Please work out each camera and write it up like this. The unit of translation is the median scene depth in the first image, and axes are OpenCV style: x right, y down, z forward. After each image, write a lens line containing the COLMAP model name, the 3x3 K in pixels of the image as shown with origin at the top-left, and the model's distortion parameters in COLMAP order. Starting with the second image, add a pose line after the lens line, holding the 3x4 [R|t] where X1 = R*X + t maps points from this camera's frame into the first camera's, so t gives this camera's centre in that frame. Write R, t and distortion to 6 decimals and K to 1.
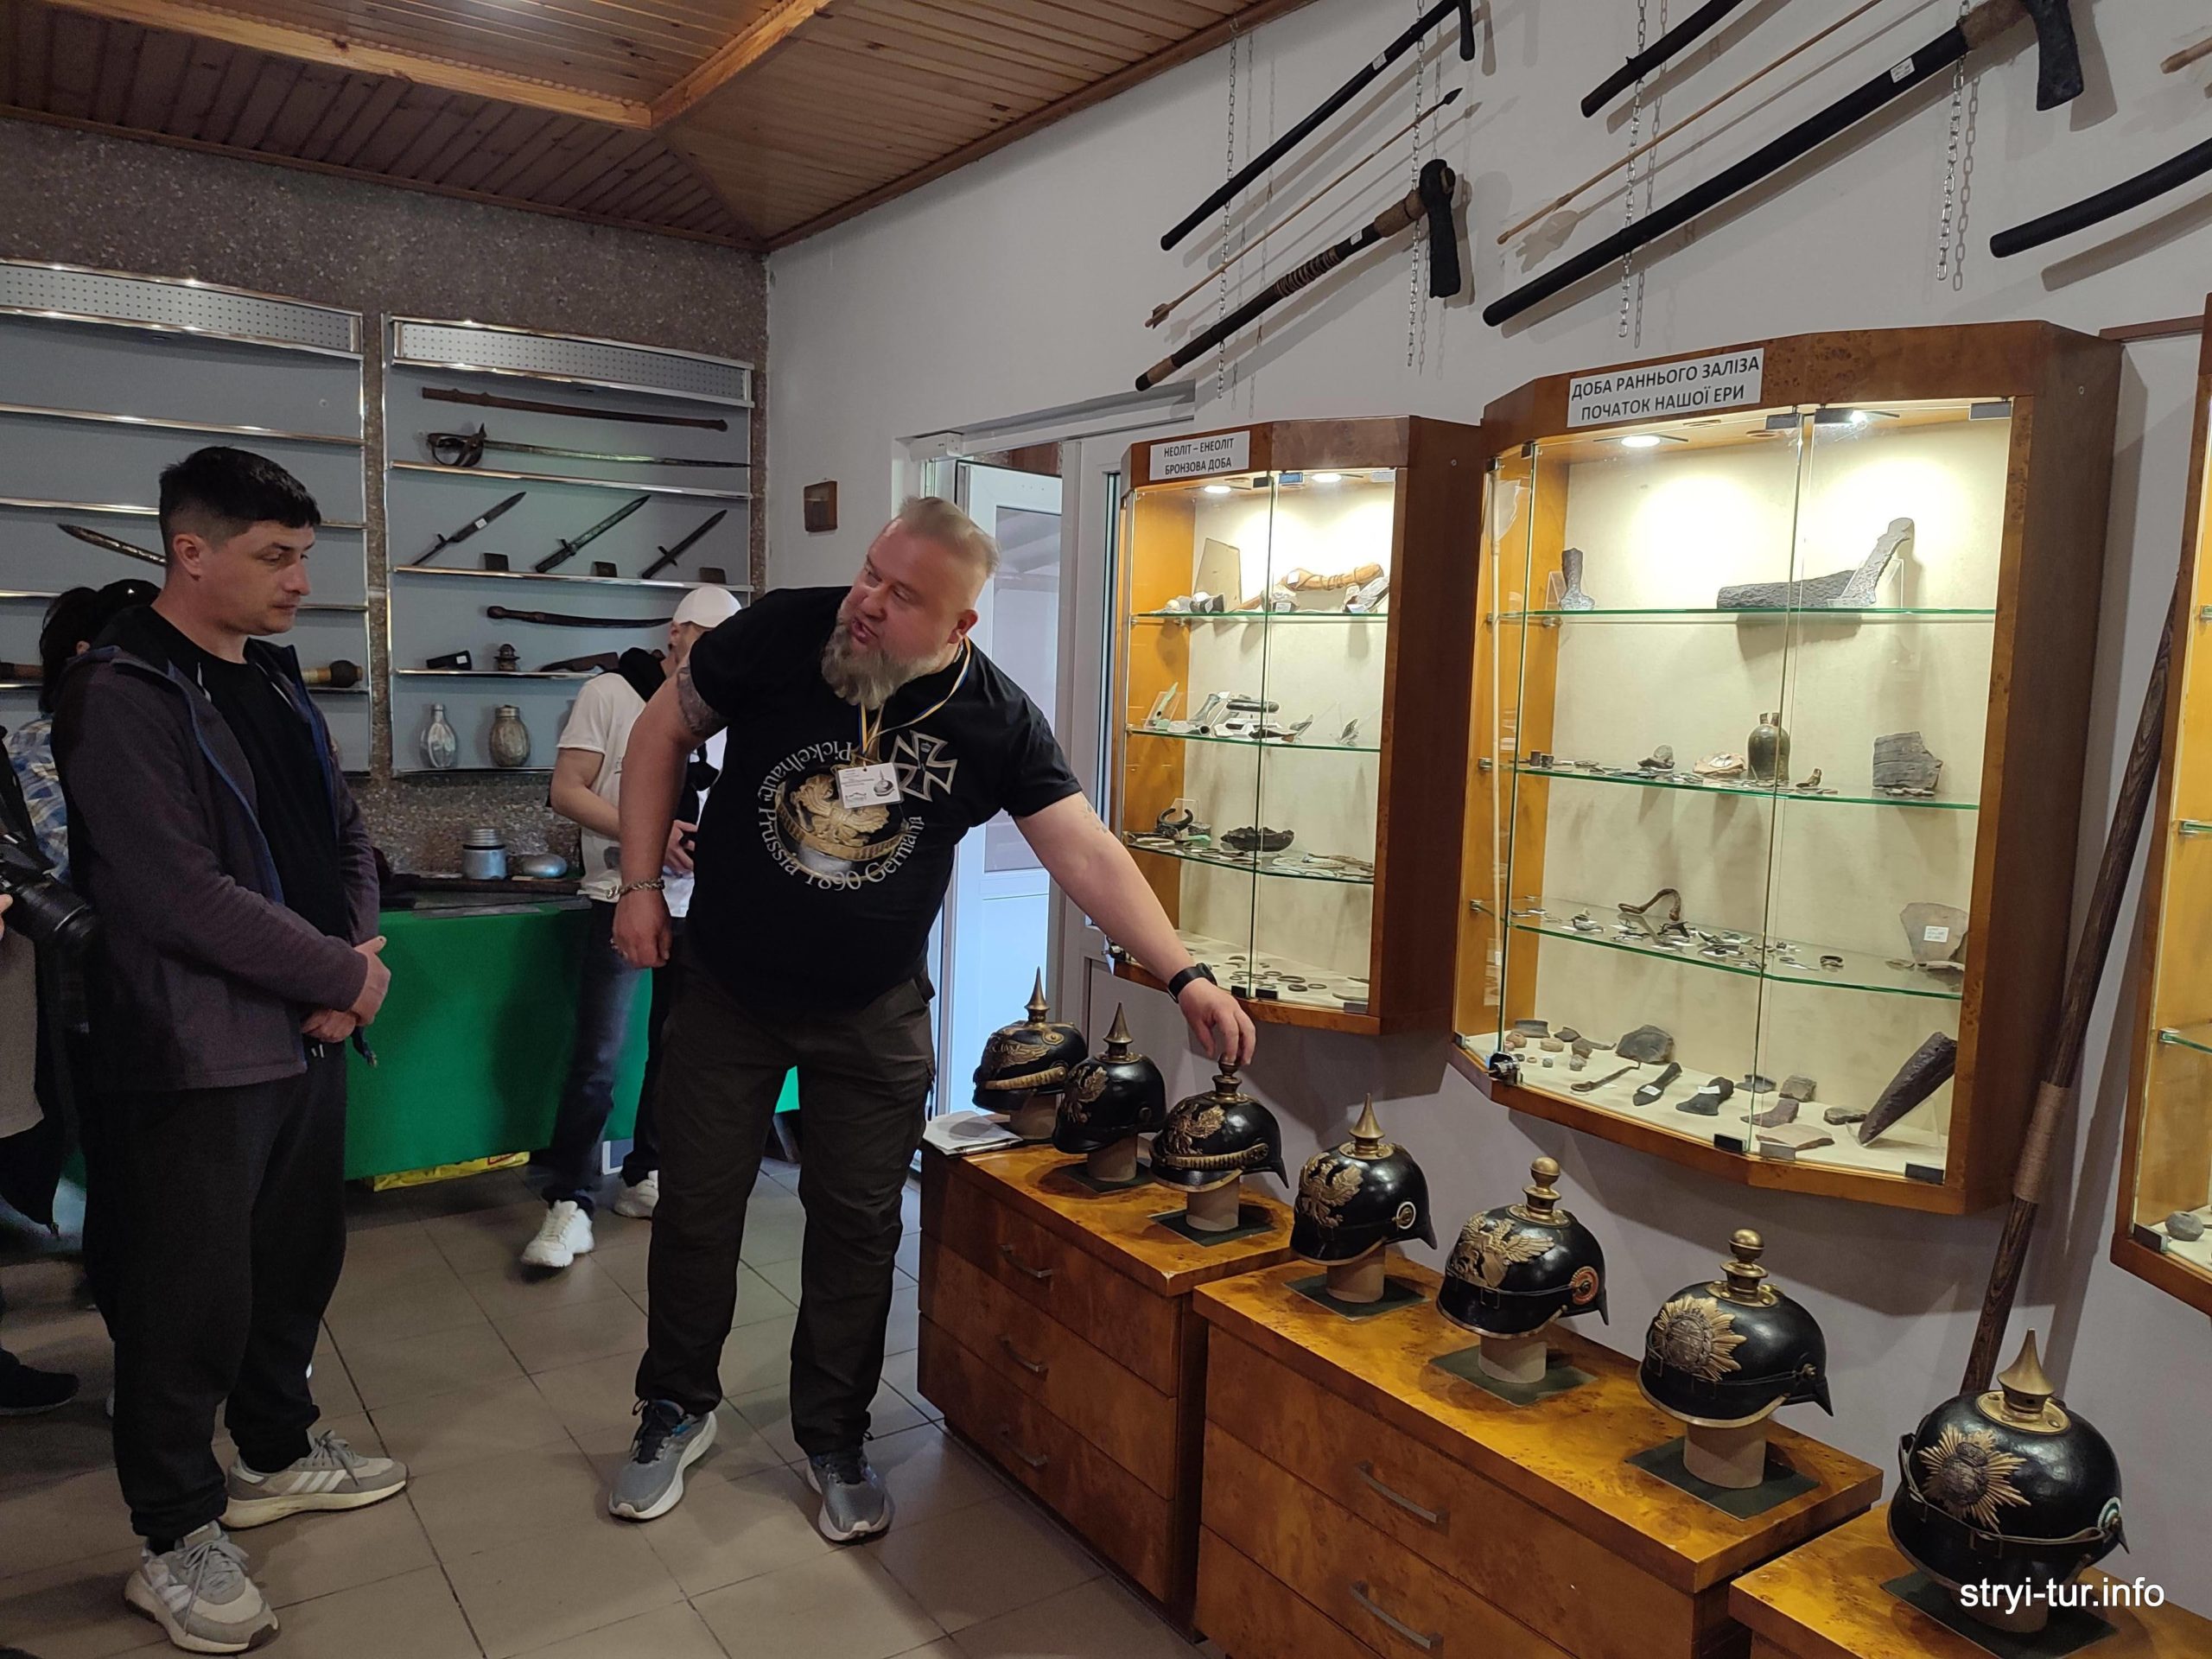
lens RADIAL K [[1587.5, 0, 1106.0], [0, 1587.5, 829.5], [0, 0, 1]] dist [-0.000929, 0.003125]
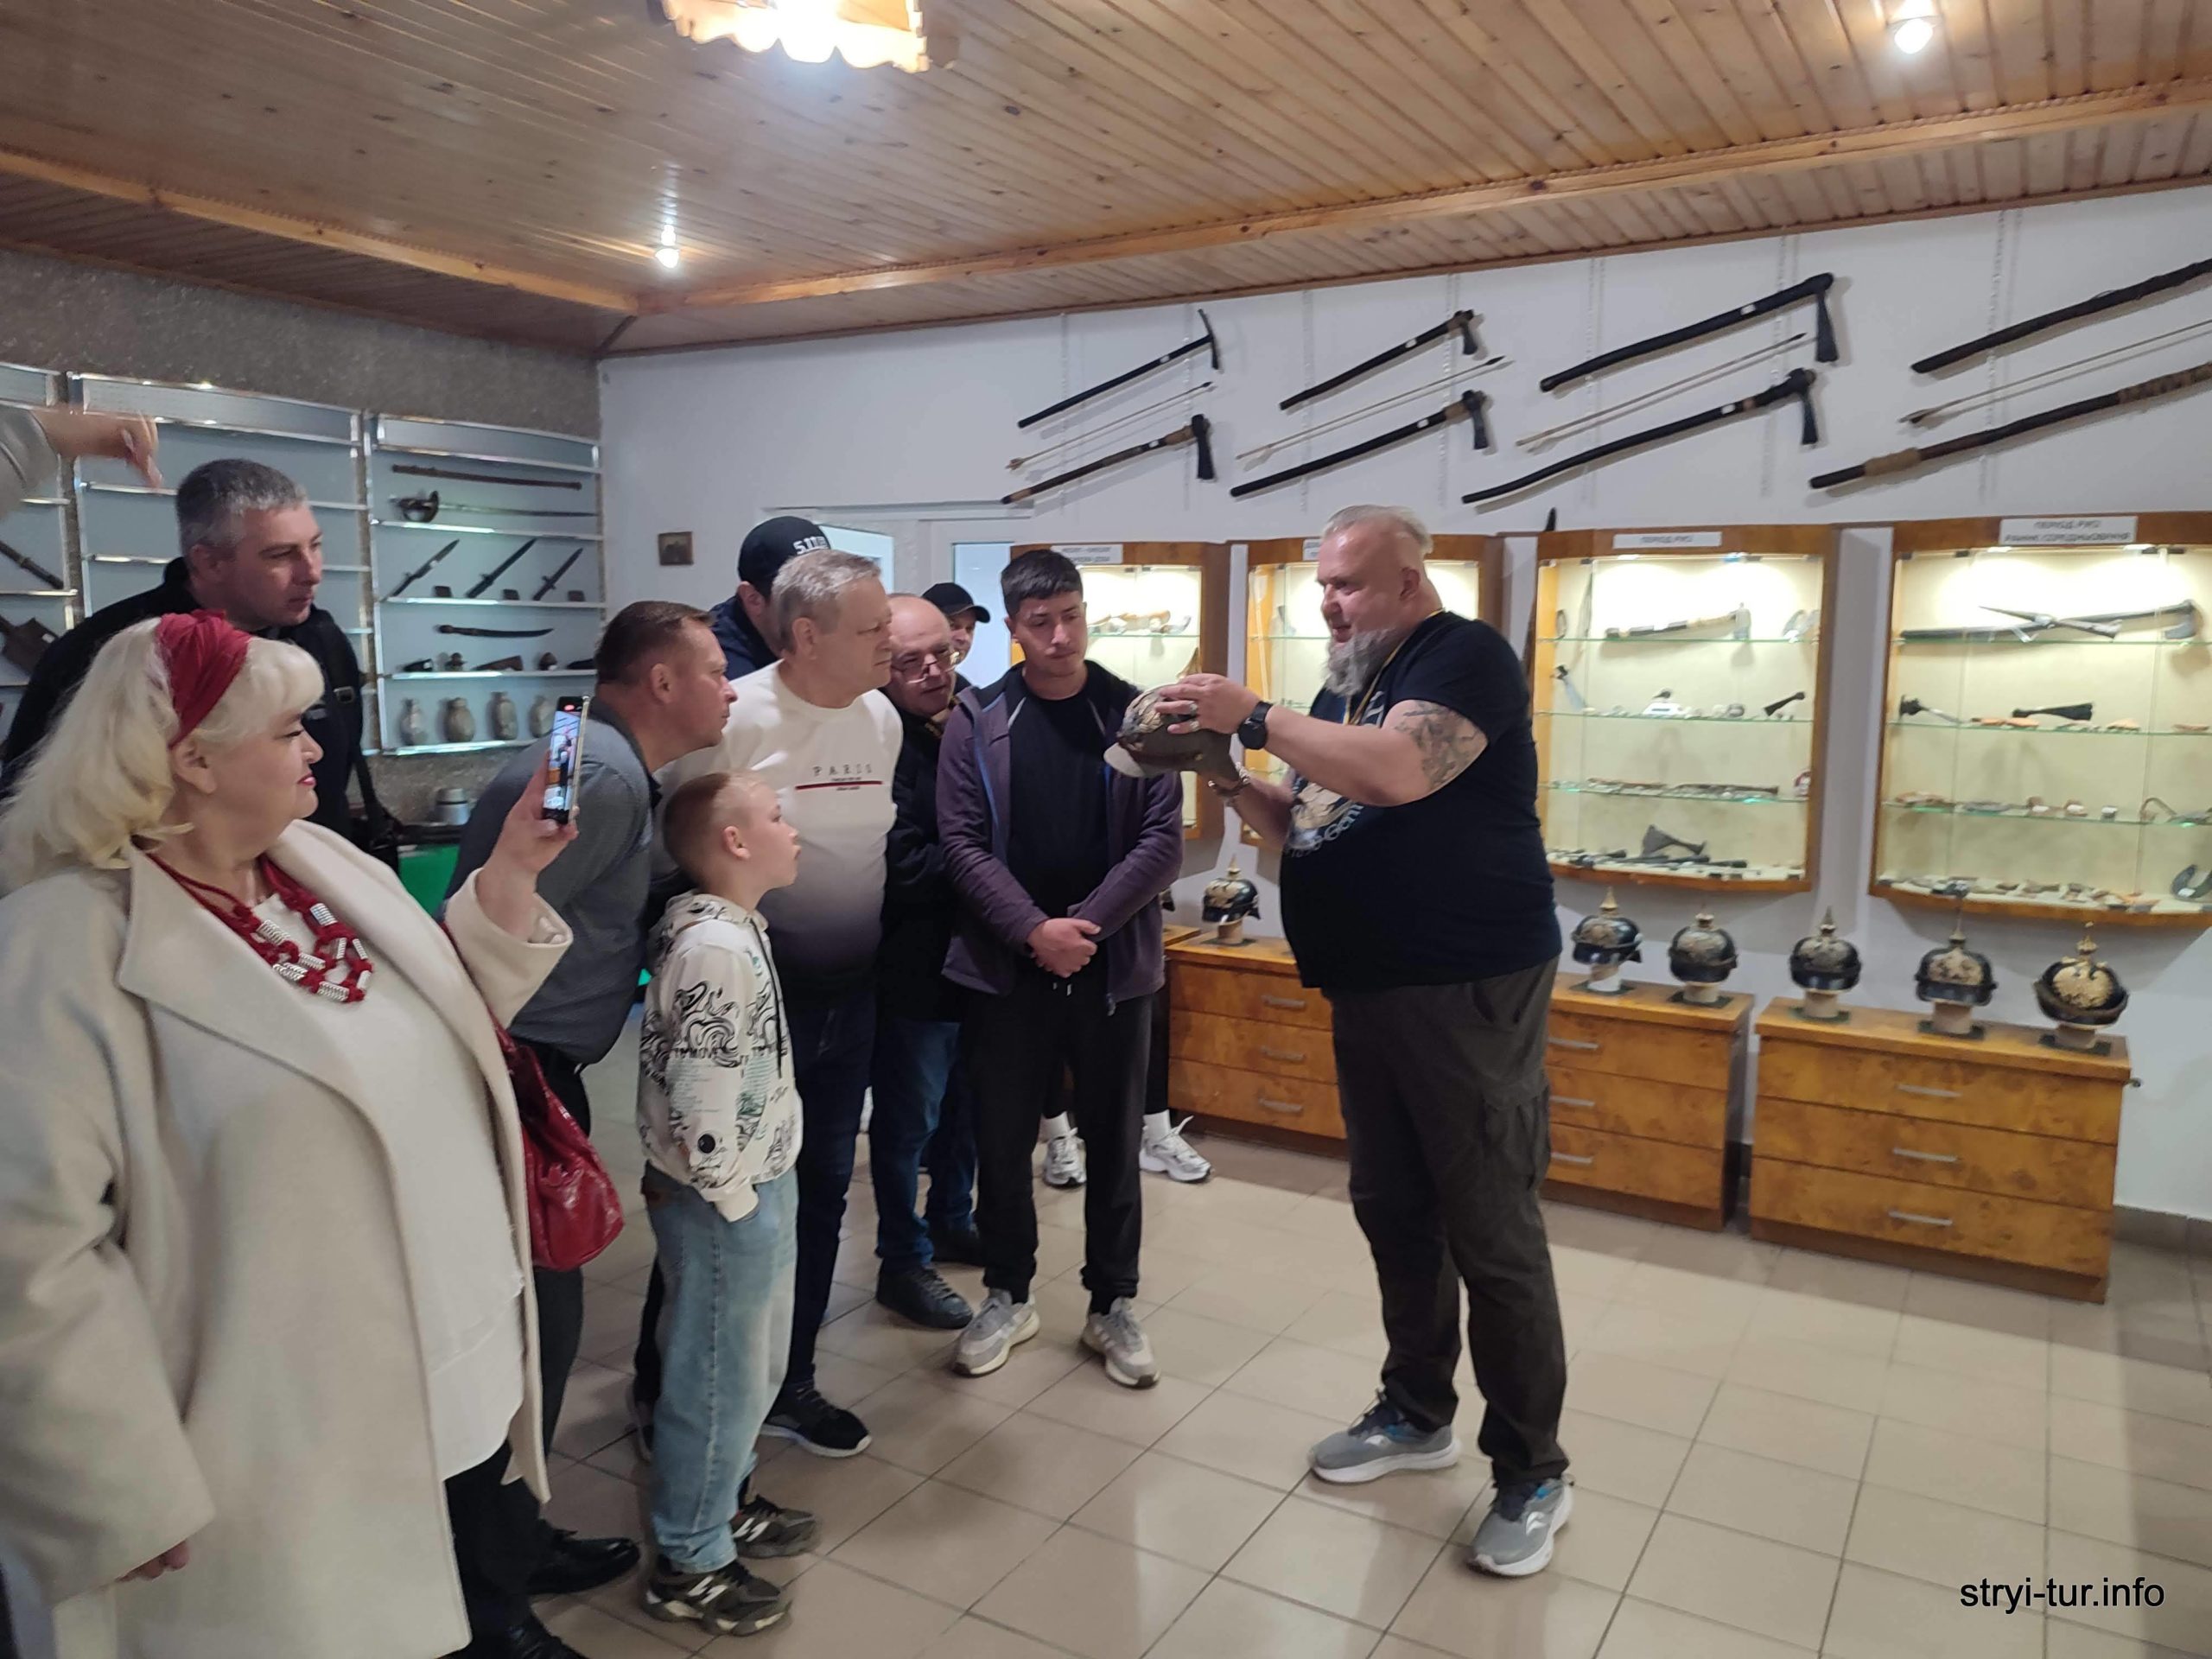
lens RADIAL K [[1607.0, 0, 1106.0], [0, 1607.0, 829.5], [0, 0, 1]] dist [0.000696, -0.002501]
pose [[0.909395, -0.074905, 0.409133, -0.465123], [0.064505, 0.997148, 0.039181, 0.016960], [-0.410901, -0.009239, 0.911633, -0.501987]]
